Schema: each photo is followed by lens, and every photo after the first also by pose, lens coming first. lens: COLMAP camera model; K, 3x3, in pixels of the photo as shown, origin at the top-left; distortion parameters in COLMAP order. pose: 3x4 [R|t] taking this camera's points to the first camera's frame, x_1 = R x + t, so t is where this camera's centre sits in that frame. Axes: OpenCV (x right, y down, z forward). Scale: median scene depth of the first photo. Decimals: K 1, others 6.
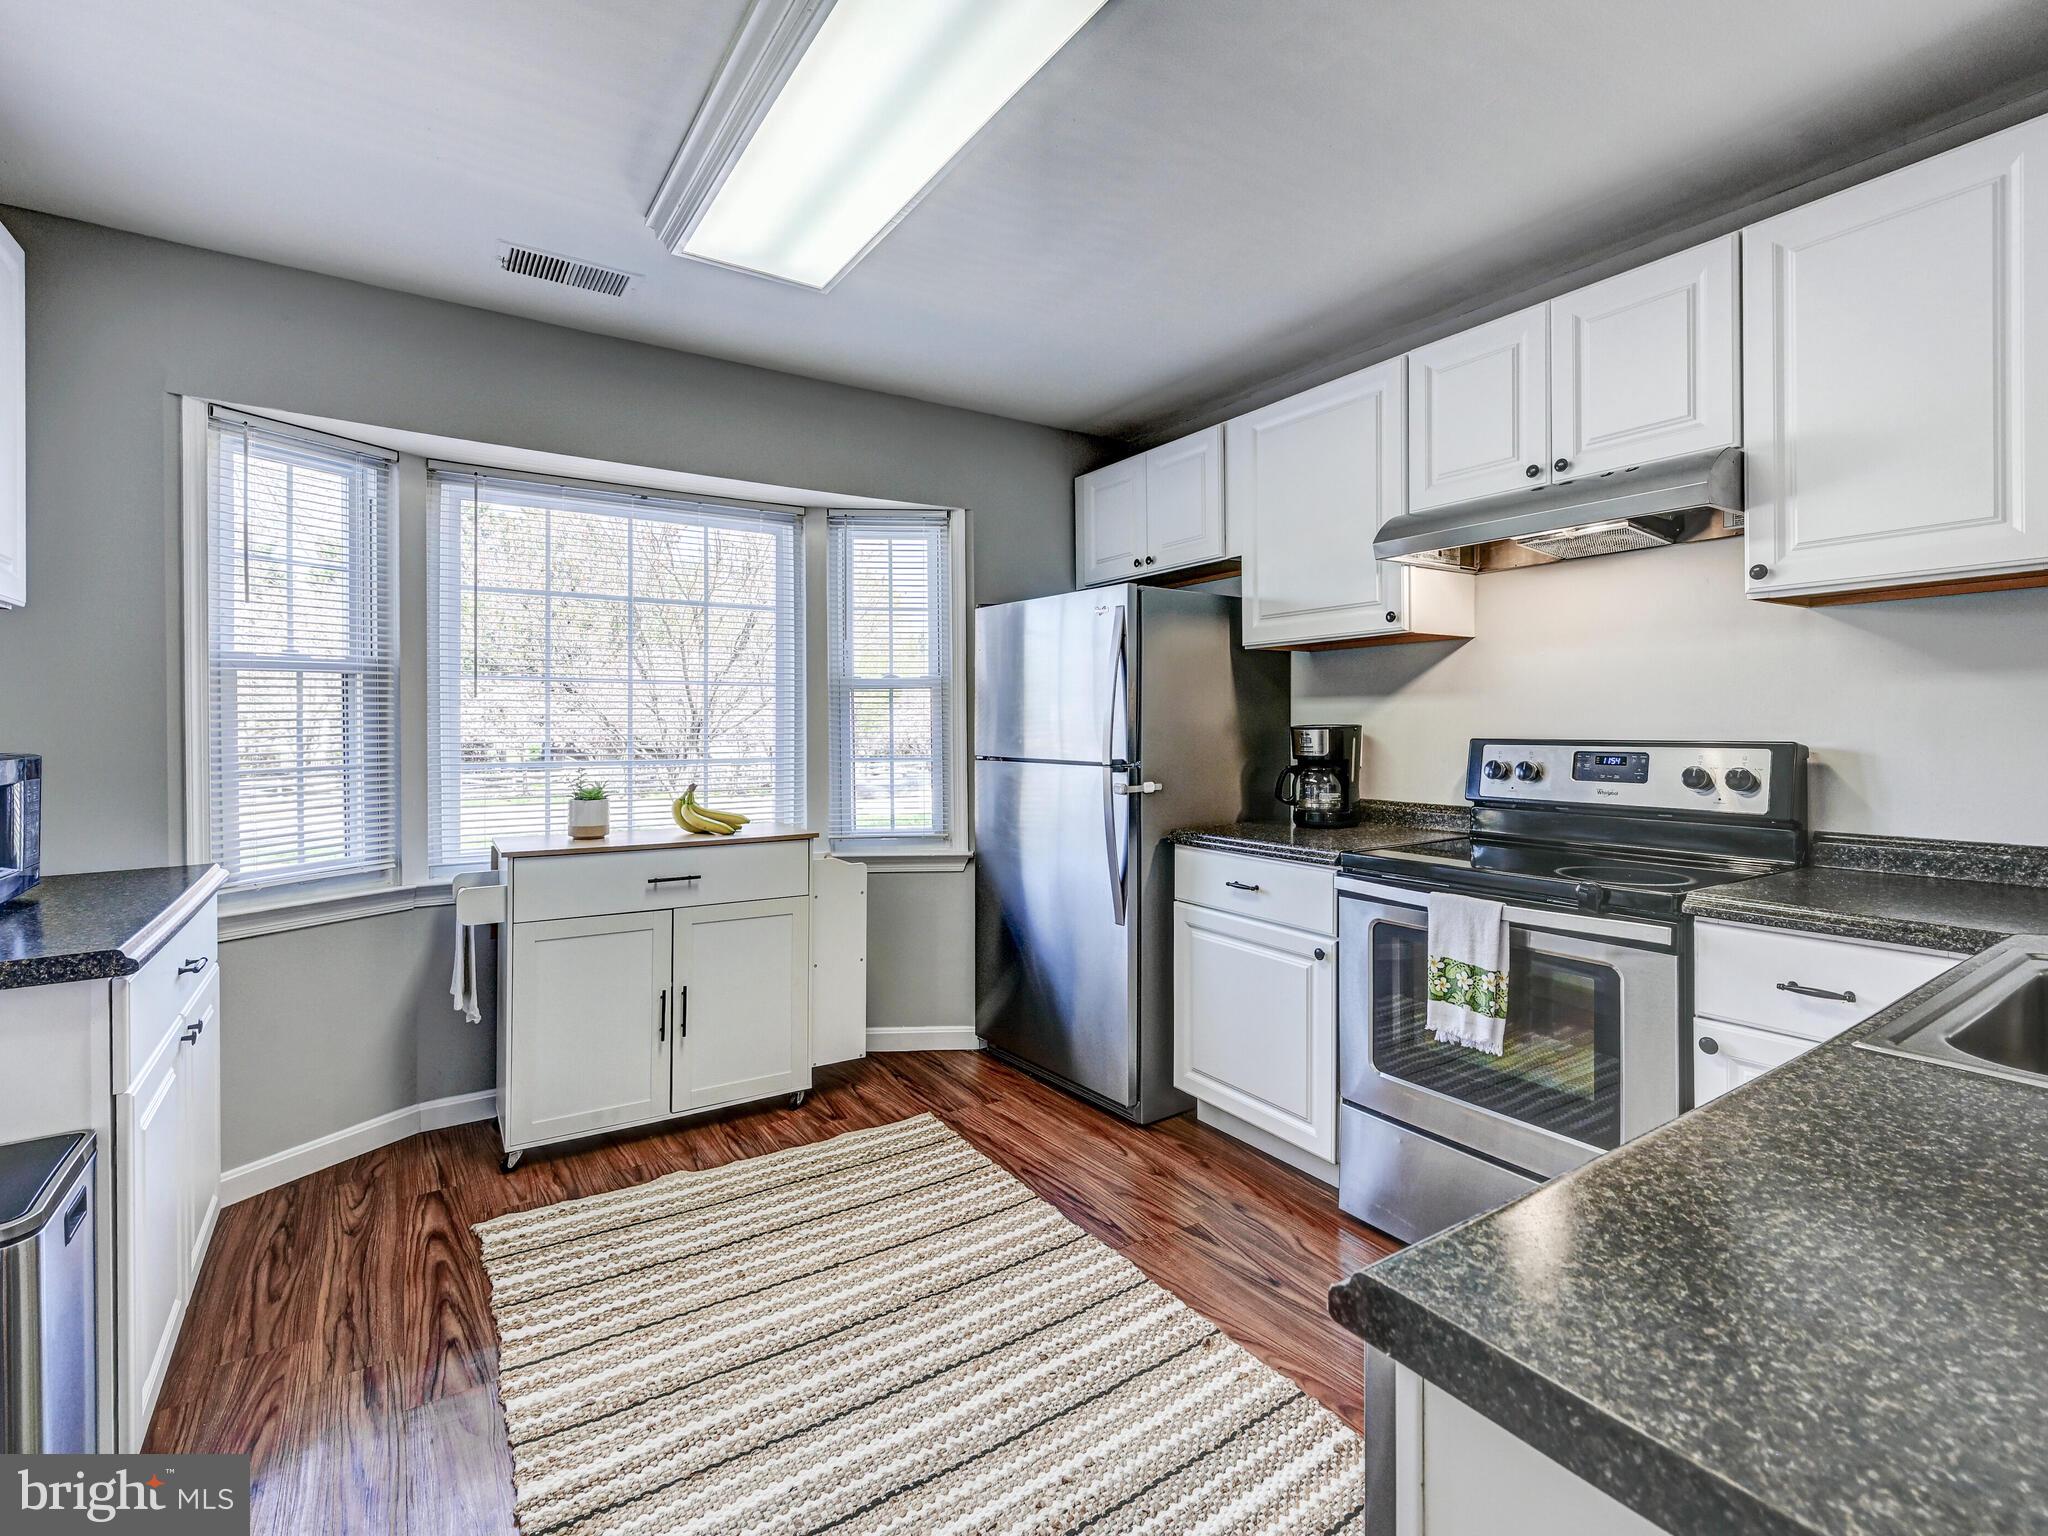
lens RADIAL K [[952.3, 0, 1024.0], [0, 952.3, 768.0], [0, 0, 1]] dist [-0.000362, -0.000186]
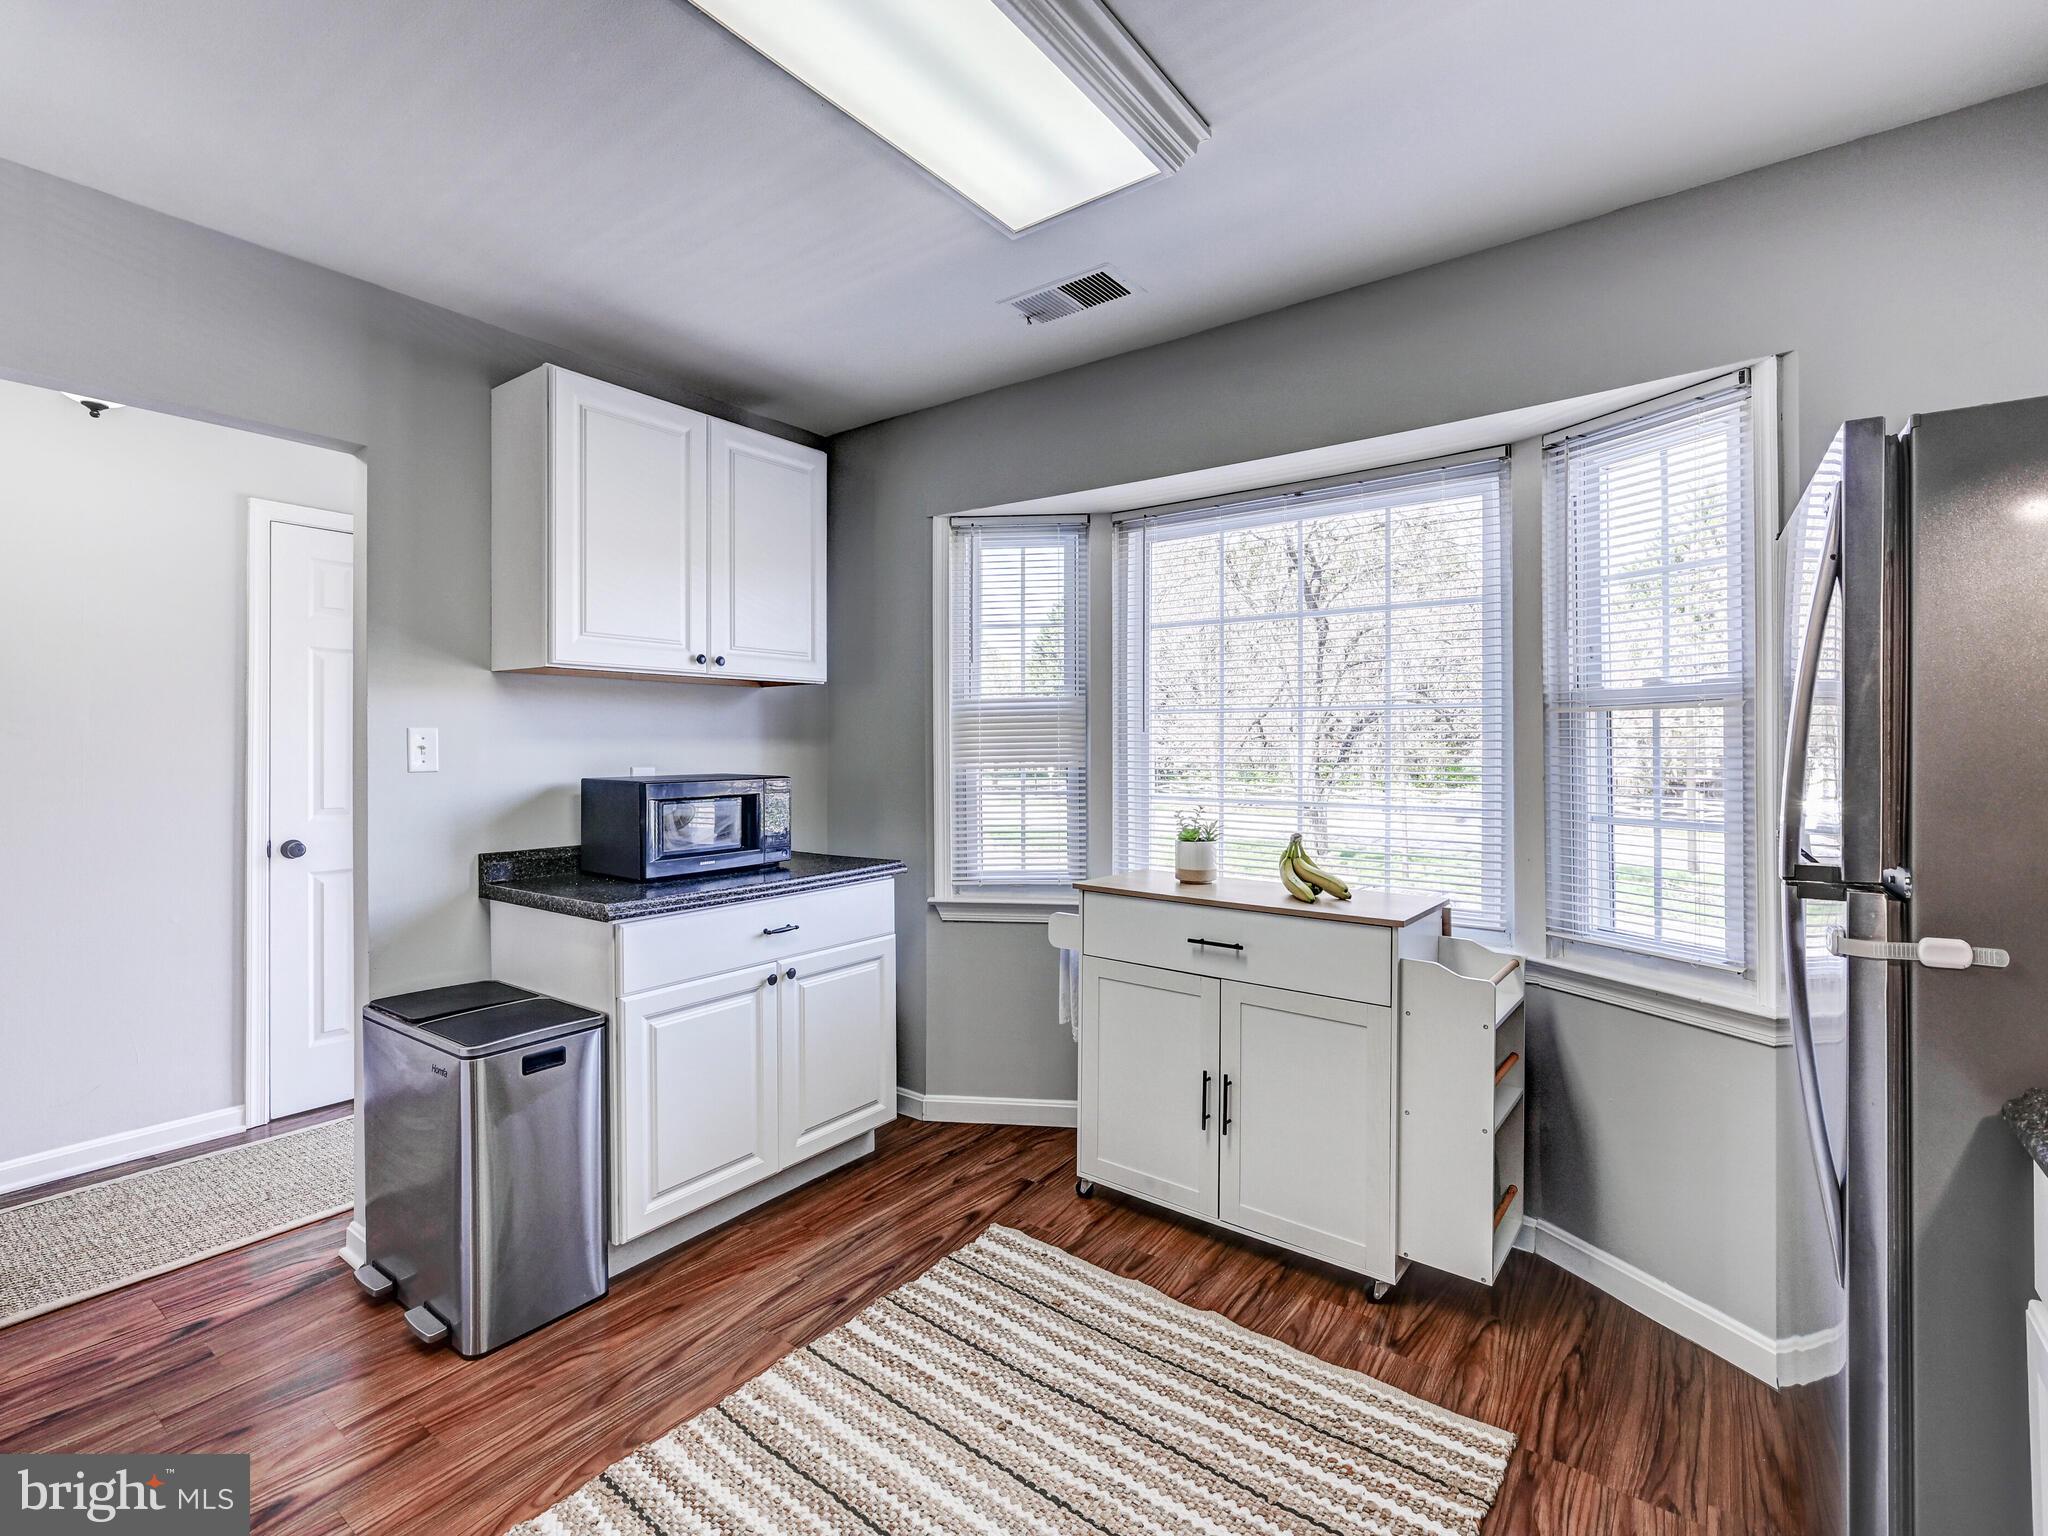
lens RADIAL K [[952.3, 0, 1024.0], [0, 952.3, 768.0], [0, 0, 1]] dist [-0.000362, -0.000186]
pose [[0.327914, 0.023788, -0.944408, 0.396906], [-0.044644, 0.998956, 0.009661, -0.043056], [0.943652, 0.038994, 0.328633, 0.593603]]
